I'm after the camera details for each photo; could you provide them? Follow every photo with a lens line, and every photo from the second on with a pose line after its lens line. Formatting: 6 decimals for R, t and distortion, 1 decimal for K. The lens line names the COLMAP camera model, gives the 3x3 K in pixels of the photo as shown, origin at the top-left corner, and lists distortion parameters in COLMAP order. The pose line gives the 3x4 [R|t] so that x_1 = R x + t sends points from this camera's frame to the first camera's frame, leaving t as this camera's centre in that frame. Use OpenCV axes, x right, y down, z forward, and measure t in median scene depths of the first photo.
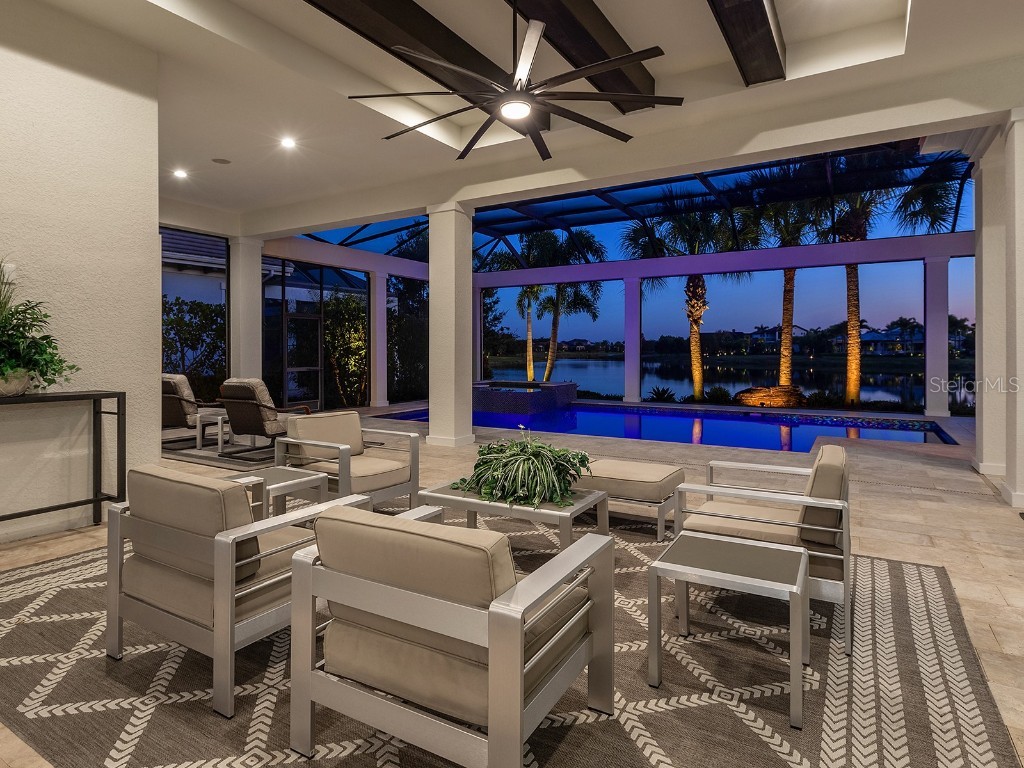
lens RADIAL K [[583.1, 0, 513.1], [0, 583.1, 346.5], [0, 0, 1]] dist [0.001922, 0.002104]
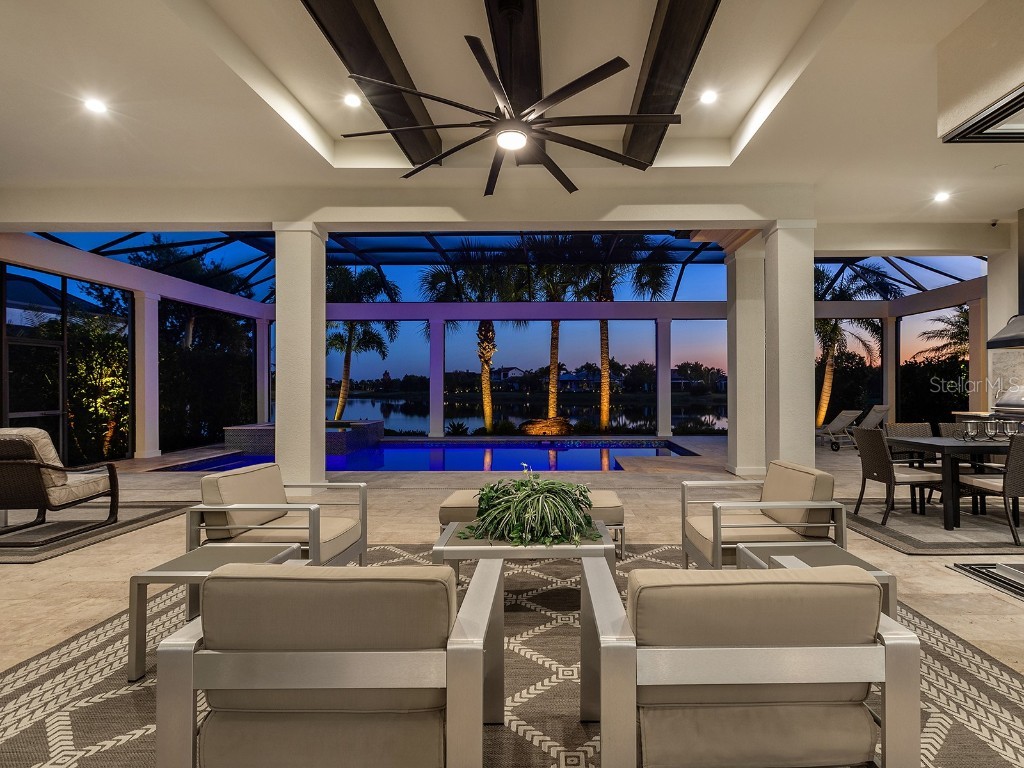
lens RADIAL K [[535.6, 0, 553.0], [0, 535.6, 384.0], [0, 0, 1]] dist [0.000768, 0.004147]
pose [[0.855386, 0.001716, 0.517989, -0.116721], [-0.000797, 0.999998, -0.001997, 0.001041], [-0.517991, 0.001295, 0.855385, 0.058950]]
